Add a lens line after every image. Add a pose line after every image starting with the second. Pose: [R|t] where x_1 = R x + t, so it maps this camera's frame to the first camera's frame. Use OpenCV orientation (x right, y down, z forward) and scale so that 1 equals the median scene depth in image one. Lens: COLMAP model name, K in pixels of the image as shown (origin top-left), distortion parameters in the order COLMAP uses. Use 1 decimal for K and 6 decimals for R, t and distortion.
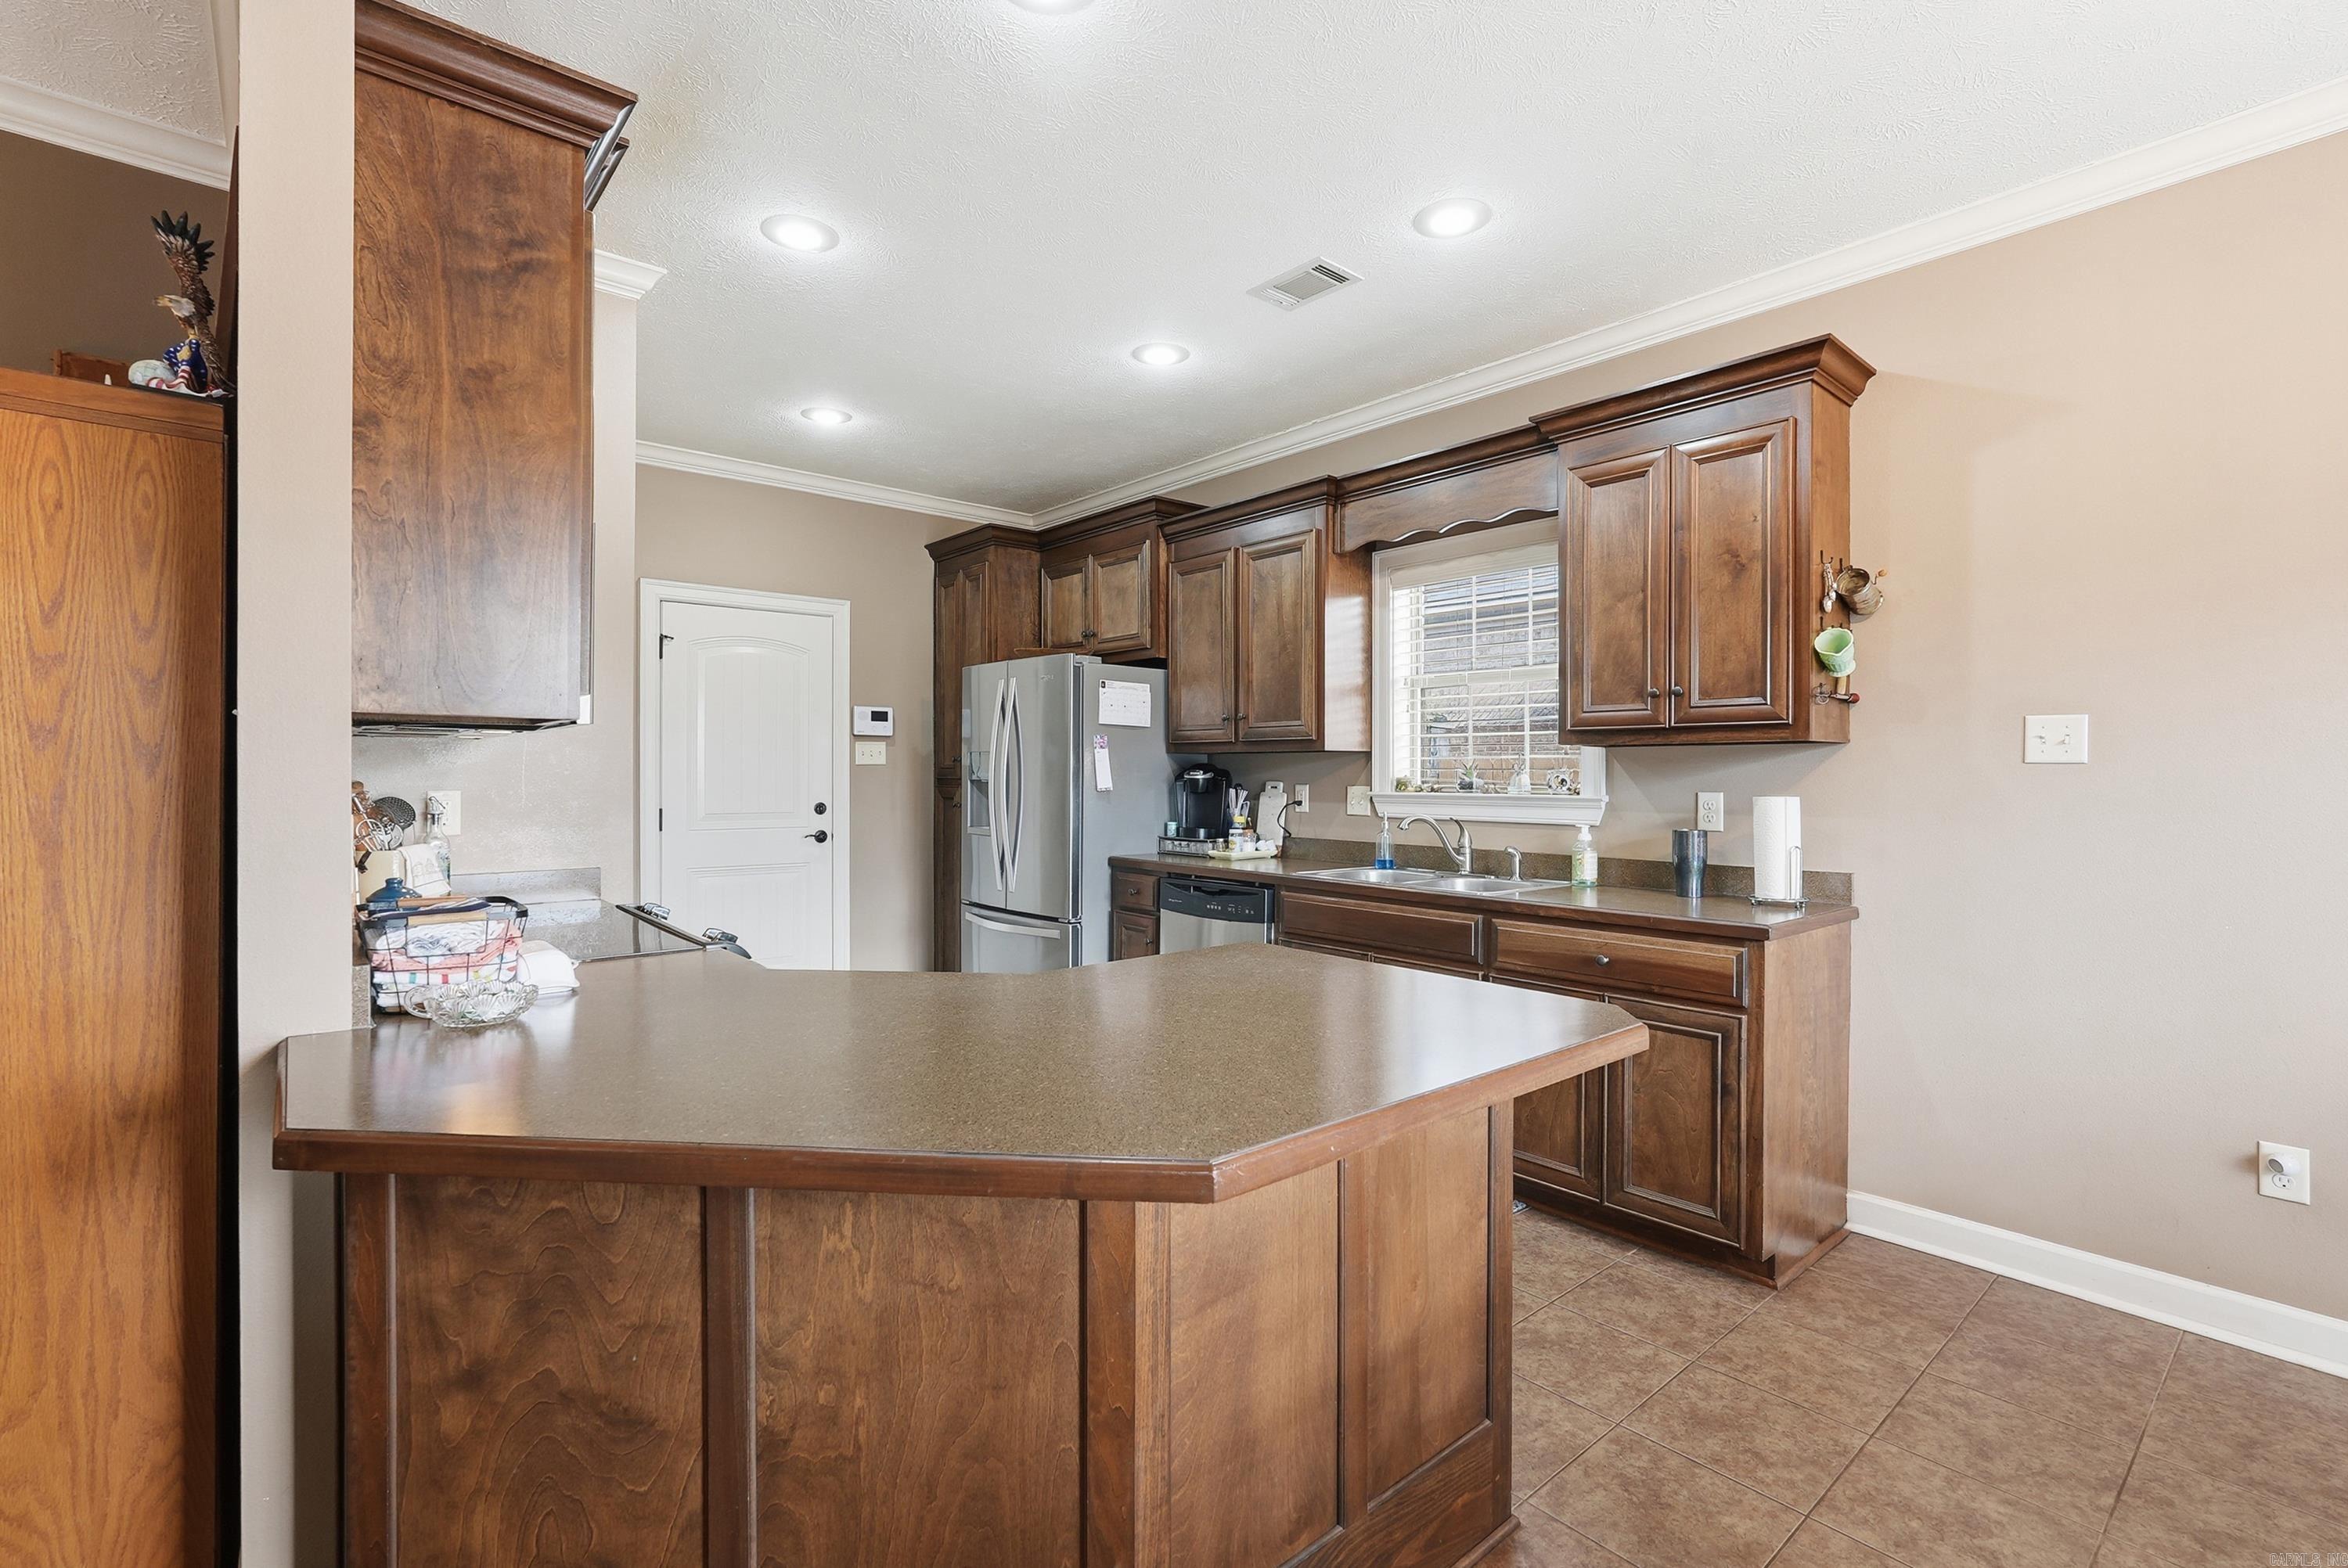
lens RADIAL K [[1058.0, 0, 1160.2], [0, 1058.0, 776.5], [0, 0, 1]] dist [-0.014541, 0.006587]
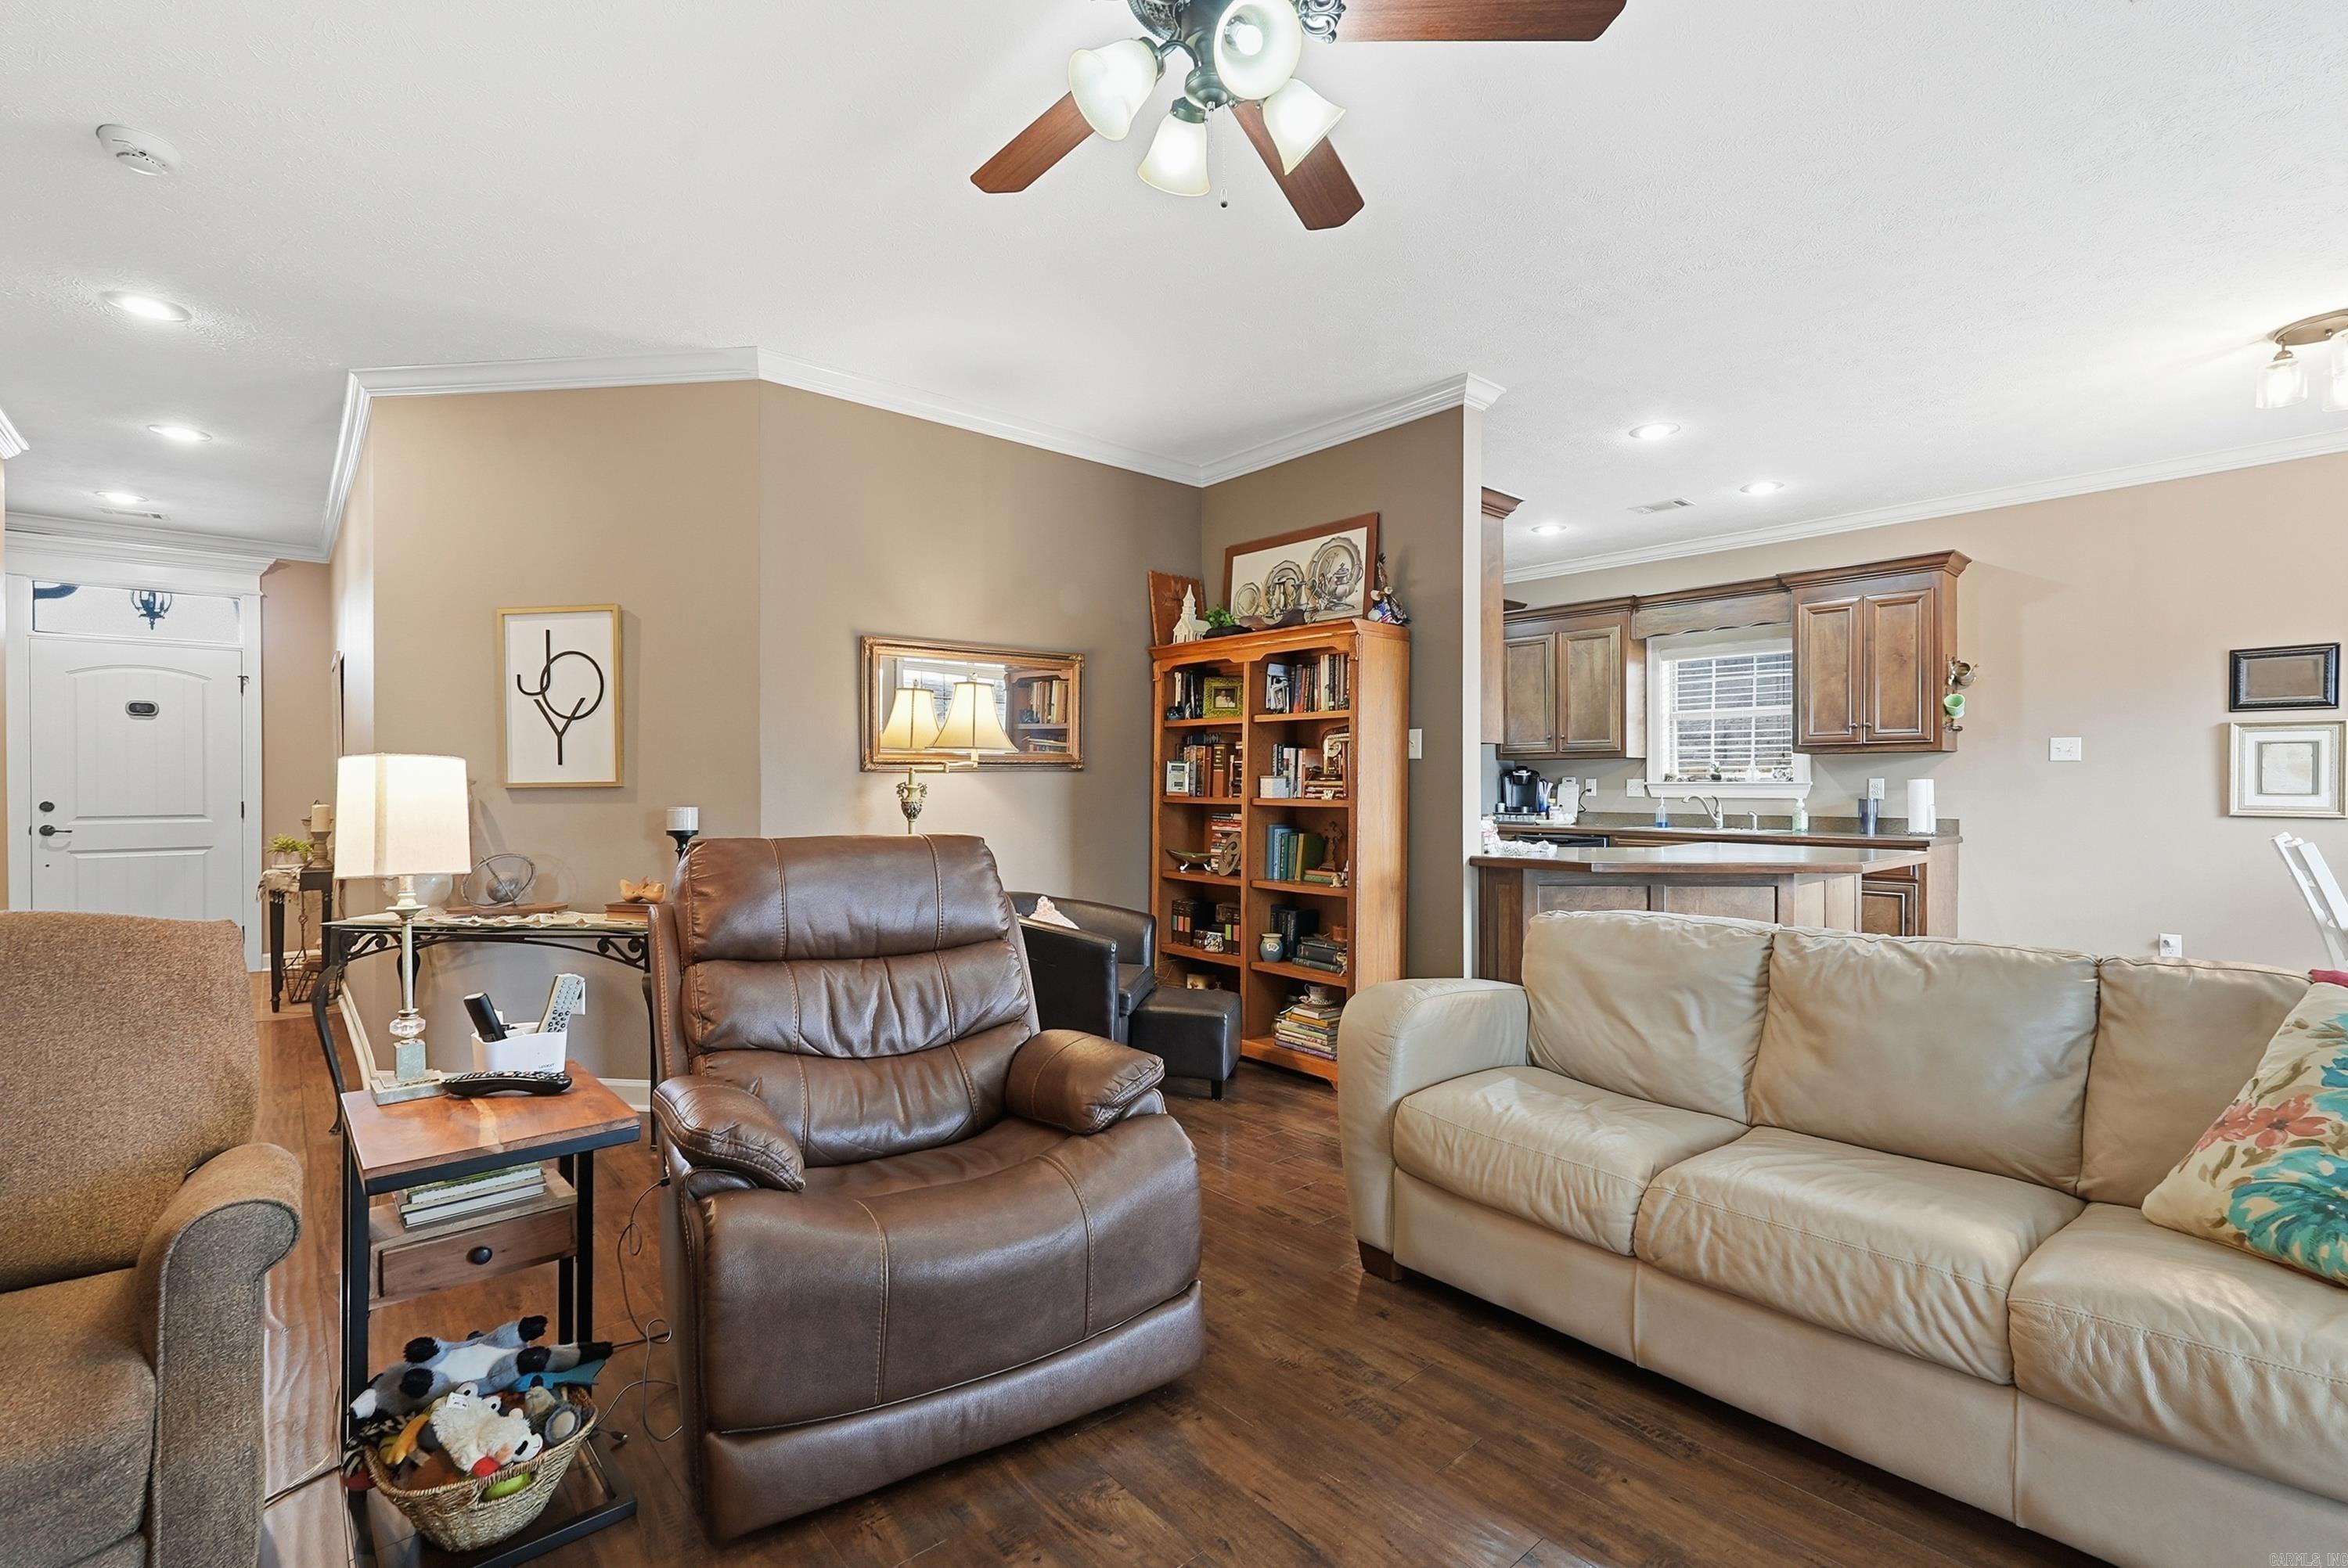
lens RADIAL K [[1058.0, 0, 1156.9], [0, 1058.0, 790.5], [0, 0, 1]] dist [-0.014541, 0.006587]
pose [[0.999914, -0.005468, 0.011926, -0.685605], [0.005424, 0.999978, 0.003773, 0.019883], [-0.011946, -0.003708, 0.999922, -0.746447]]
